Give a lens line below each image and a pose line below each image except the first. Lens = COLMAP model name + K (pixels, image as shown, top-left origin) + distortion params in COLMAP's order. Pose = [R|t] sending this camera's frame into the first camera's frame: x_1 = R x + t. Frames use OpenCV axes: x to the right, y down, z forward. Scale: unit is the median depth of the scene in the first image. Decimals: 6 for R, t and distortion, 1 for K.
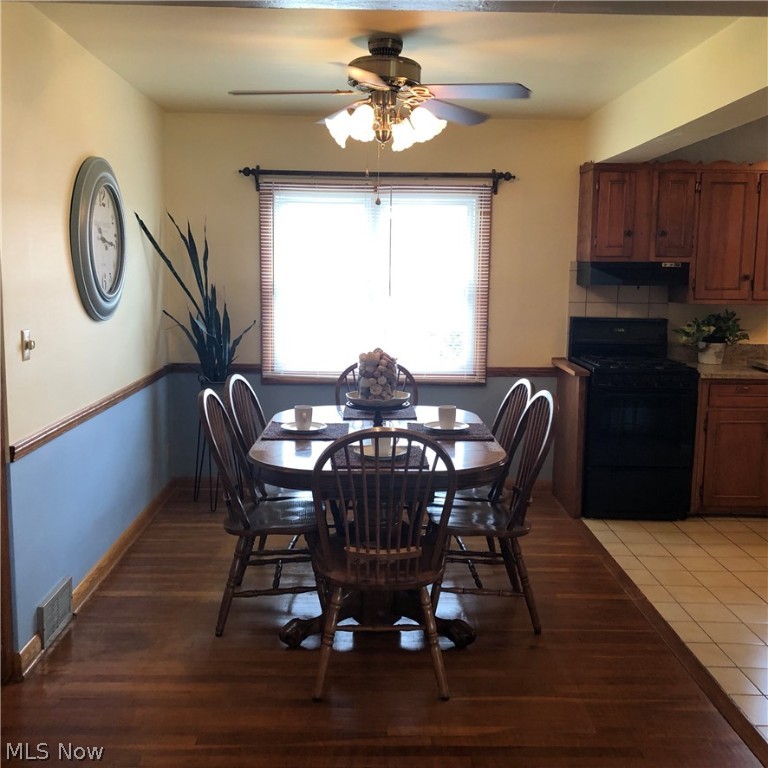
lens RADIAL K [[842.2, 0, 384.0], [0, 842.2, 382.6], [0, 0, 1]] dist [0.012510, 0.000000]
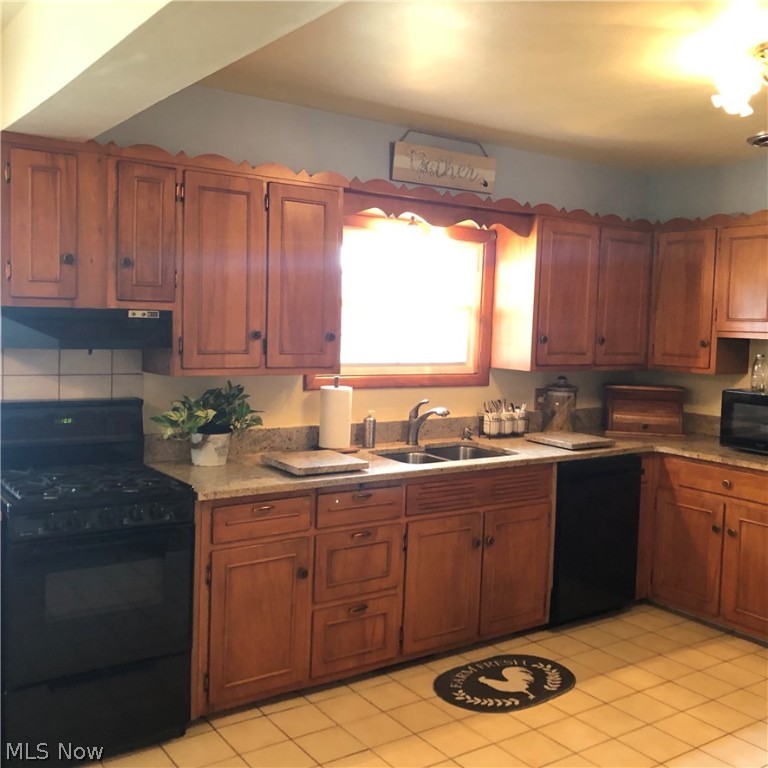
lens RADIAL K [[842.2, 0, 379.3], [0, 842.2, 365.2], [0, 0, 1]] dist [0.012510, 0.000000]
pose [[0.835208, -0.019538, 0.549588, 0.146356], [0.055075, 0.997316, -0.048242, -0.063668], [-0.547170, 0.070560, 0.834042, 0.398486]]
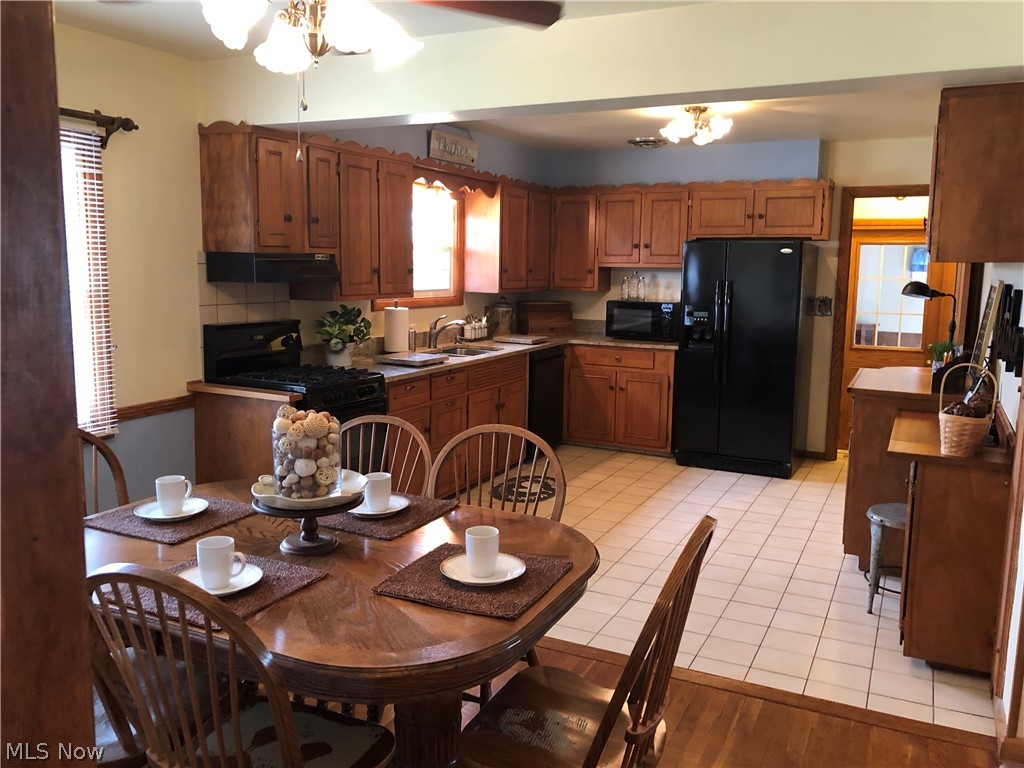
lens RADIAL K [[837.5, 0, 512.9], [0, 837.5, 387.4], [0, 0, 1]] dist [0.017942, -0.021920]
pose [[0.464033, -0.137076, 0.875148, -0.332983], [0.111659, 0.989126, 0.095723, -0.068509], [-0.878752, 0.053300, 0.474292, 0.433206]]
